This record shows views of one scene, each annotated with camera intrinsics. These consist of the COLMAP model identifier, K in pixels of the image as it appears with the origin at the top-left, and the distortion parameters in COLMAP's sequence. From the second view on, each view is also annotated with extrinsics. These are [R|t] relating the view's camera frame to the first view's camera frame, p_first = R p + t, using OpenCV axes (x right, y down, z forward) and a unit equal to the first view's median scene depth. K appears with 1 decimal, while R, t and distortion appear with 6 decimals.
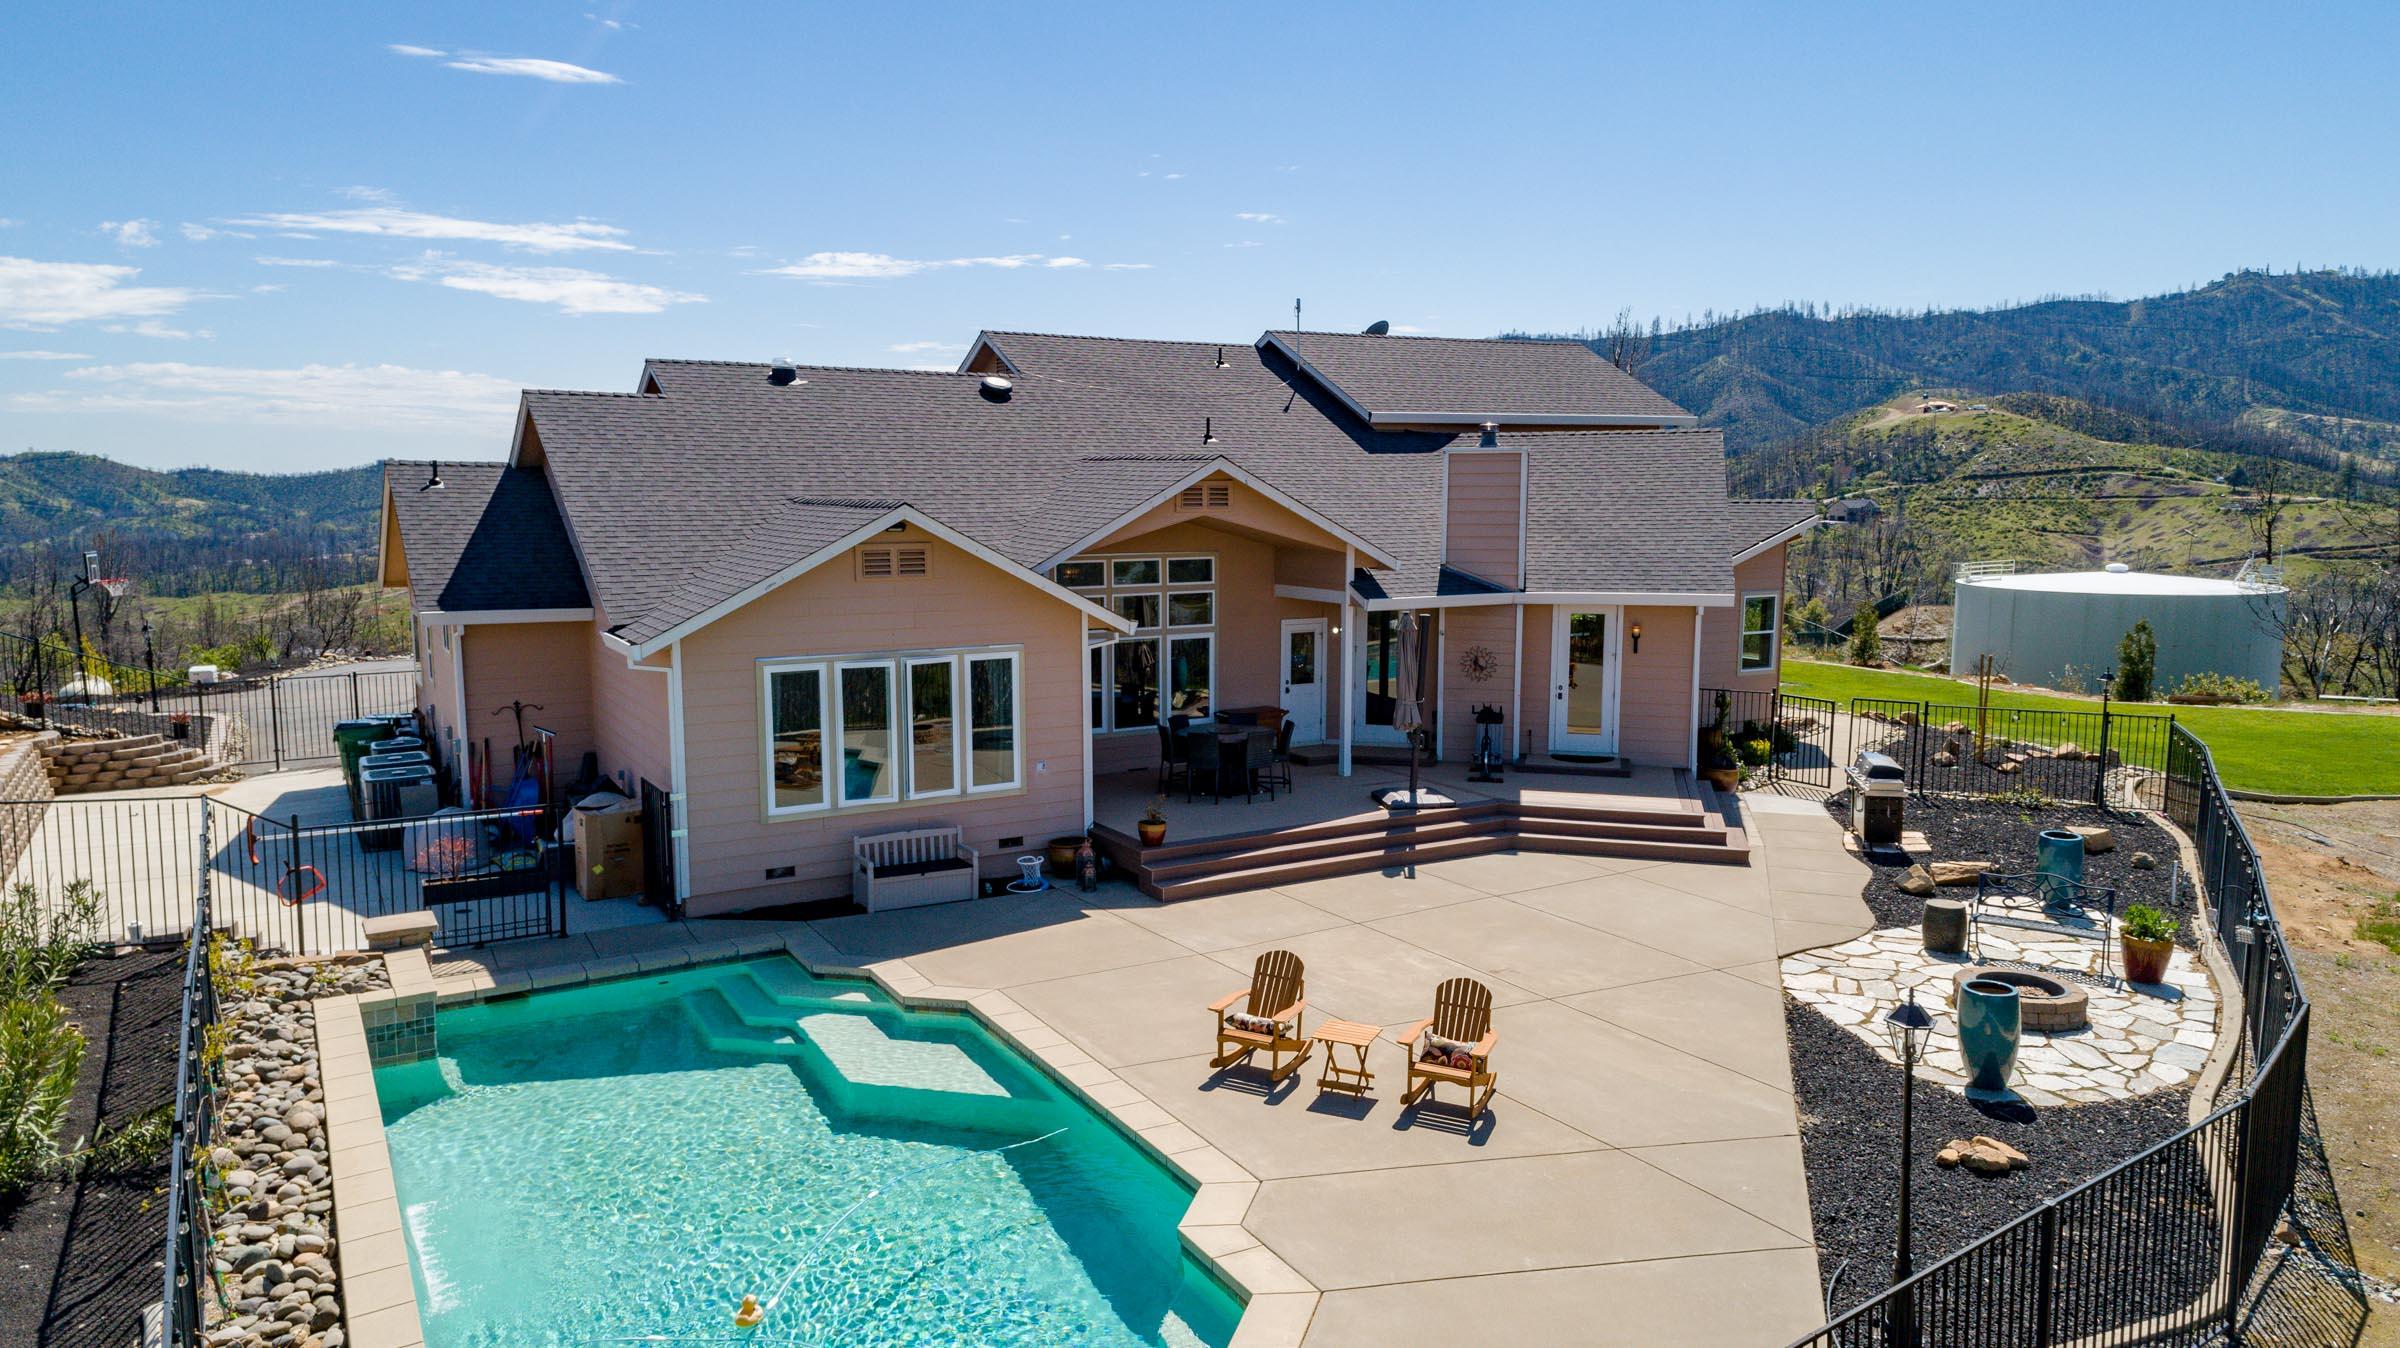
lens RADIAL K [[1556.1, 0, 1200.0], [0, 1556.1, 674.0], [0, 0, 1]] dist [0.177404, -0.174373]
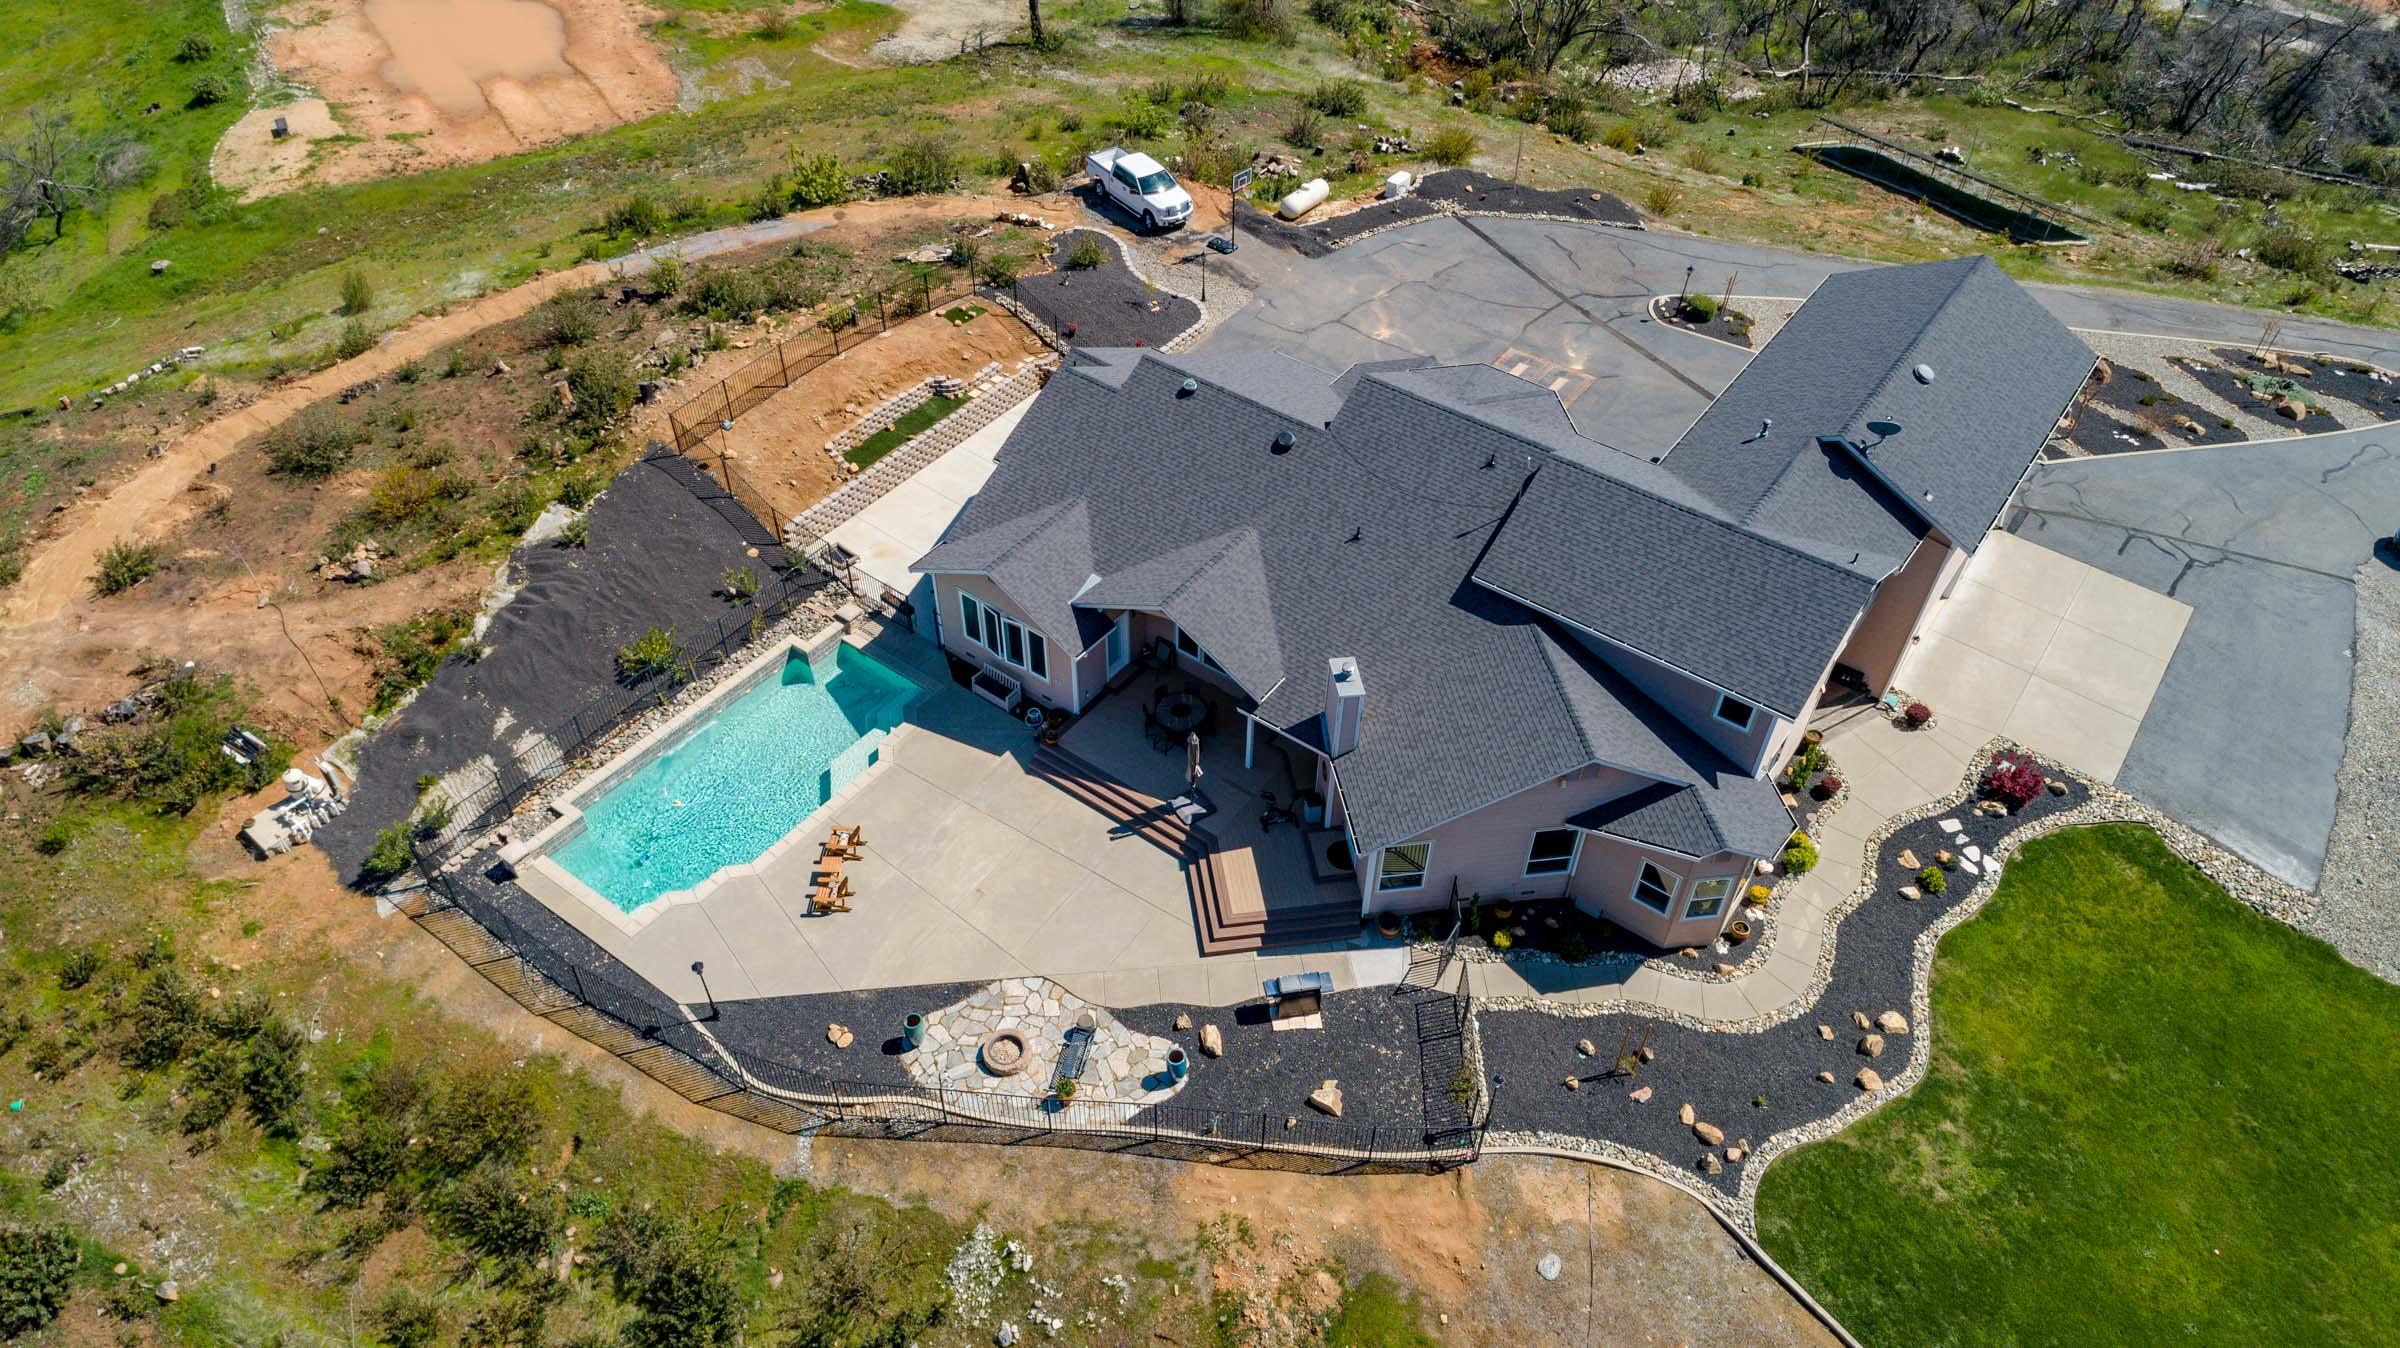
lens RADIAL K [[1556.1, 0, 1200.0], [0, 1556.1, 674.0], [0, 0, 1]] dist [0.177404, -0.174373]
pose [[0.392105, 0.644407, -0.656501, 1.486686], [-0.131961, 0.745670, 0.653118, -1.484369], [0.910407, -0.169458, 0.377417, 0.385405]]
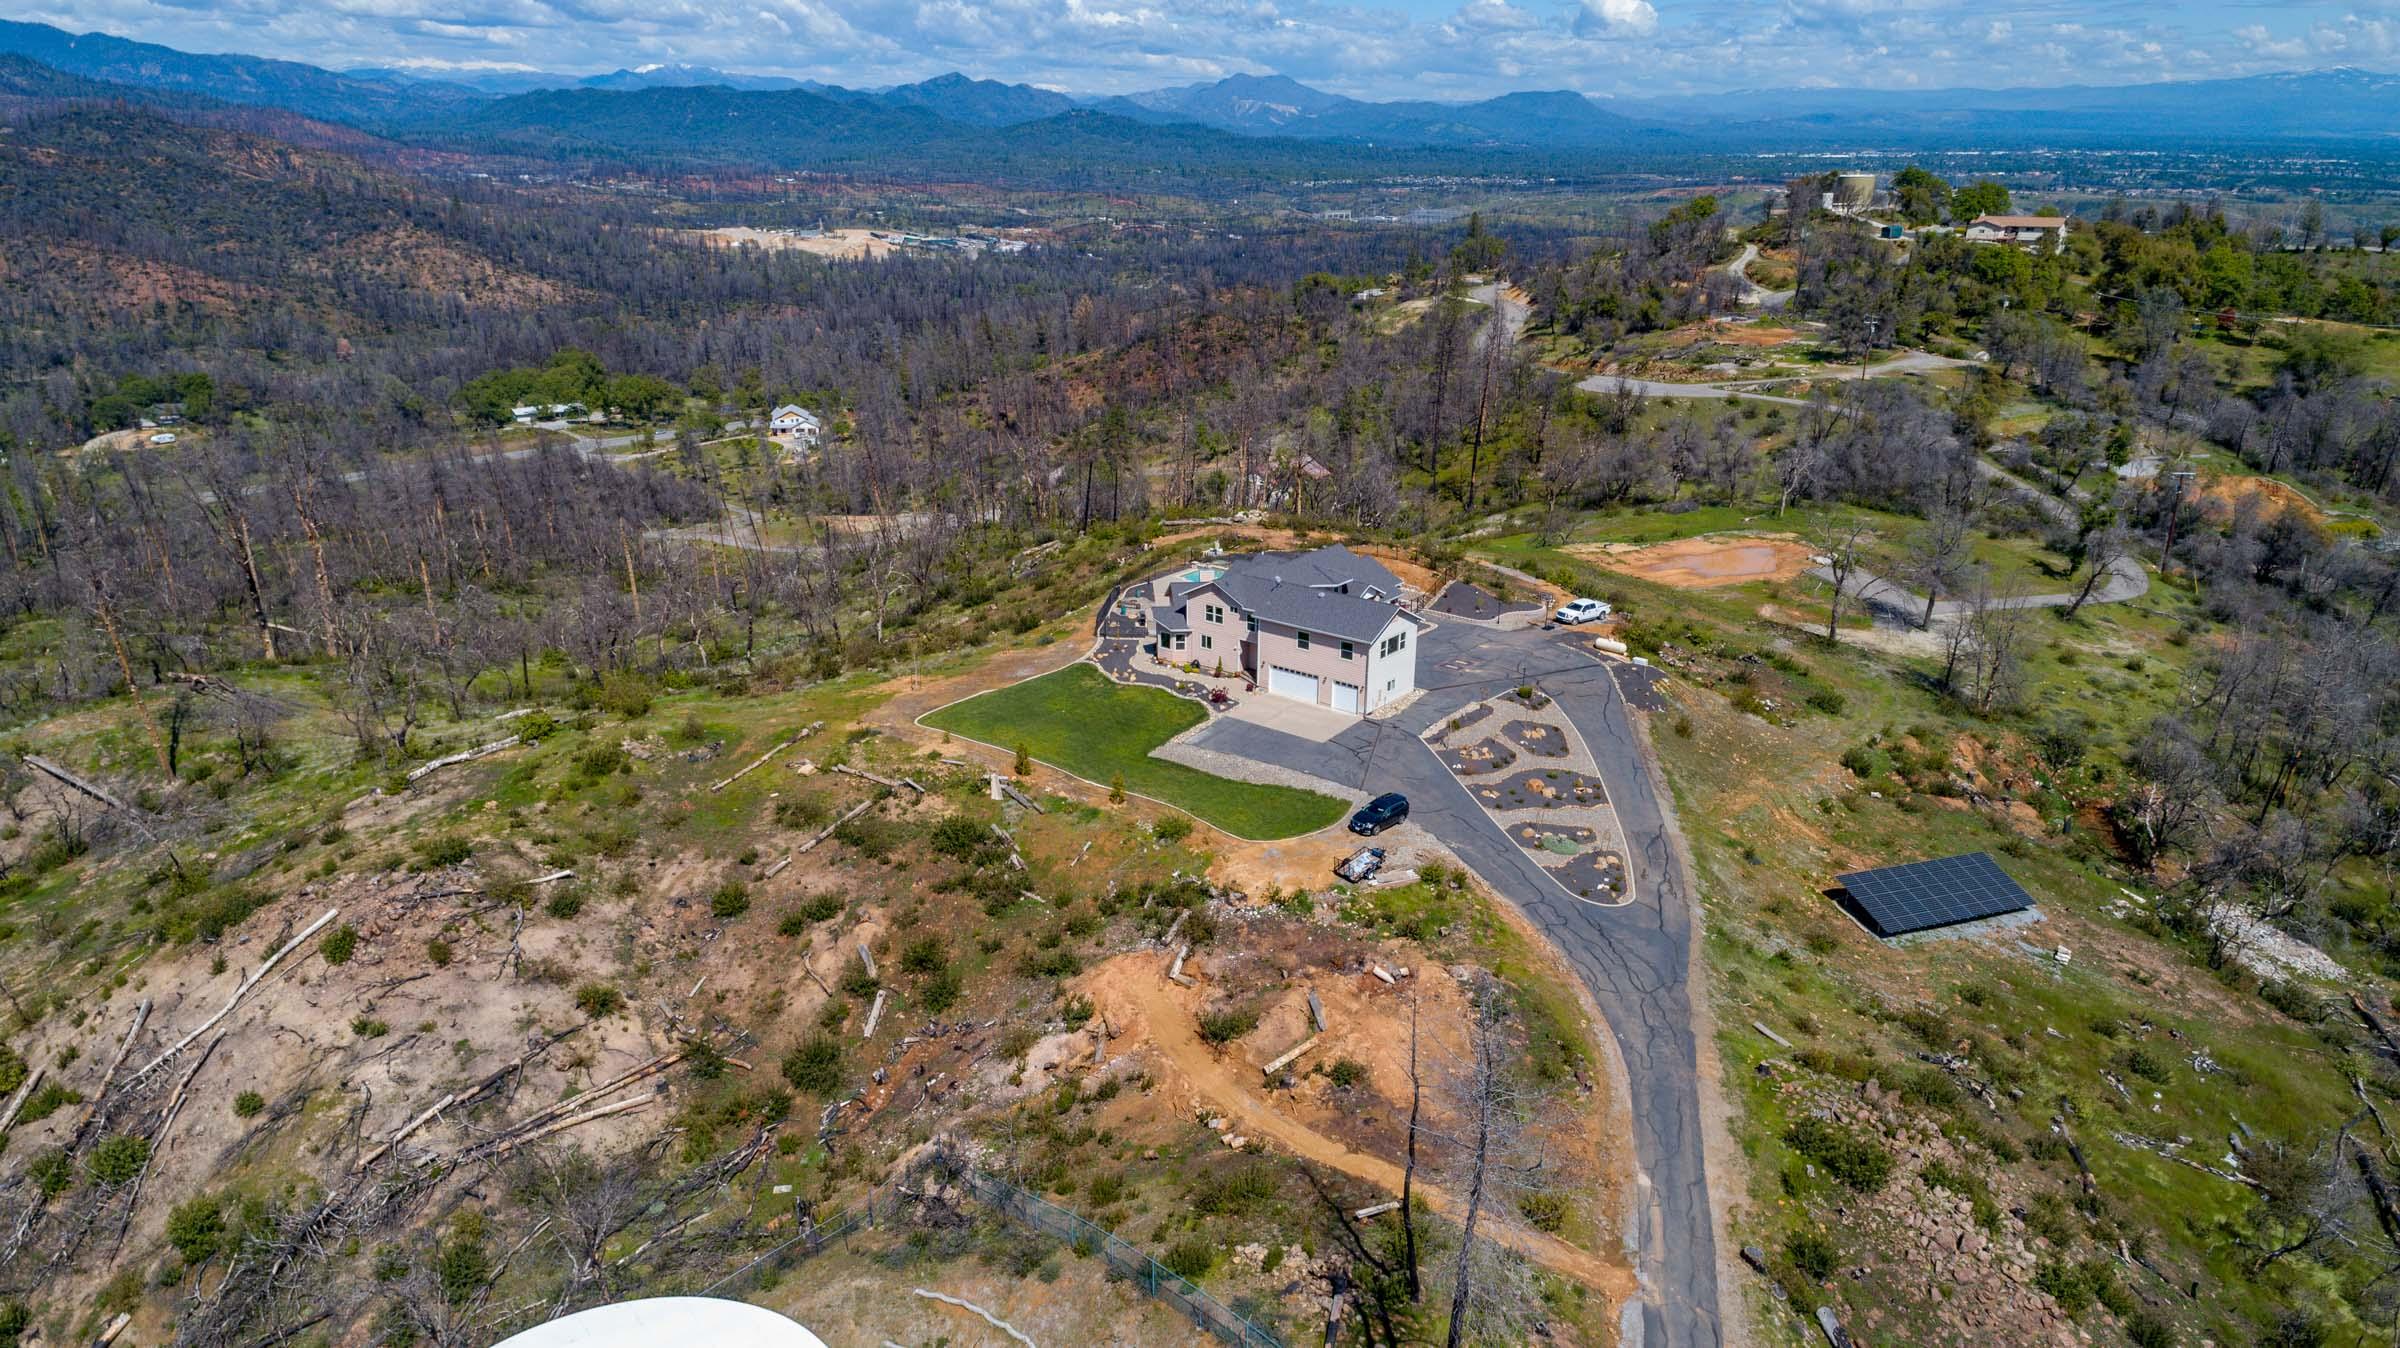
lens RADIAL K [[1556.1, 0, 1200.0], [0, 1556.1, 674.0], [0, 0, 1]] dist [0.177404, -0.174373]
pose [[-0.931035, 0.110708, -0.347732, 2.864861], [-0.056120, 0.898103, 0.436190, -2.941219], [0.360589, 0.425623, -0.829952, 7.584212]]
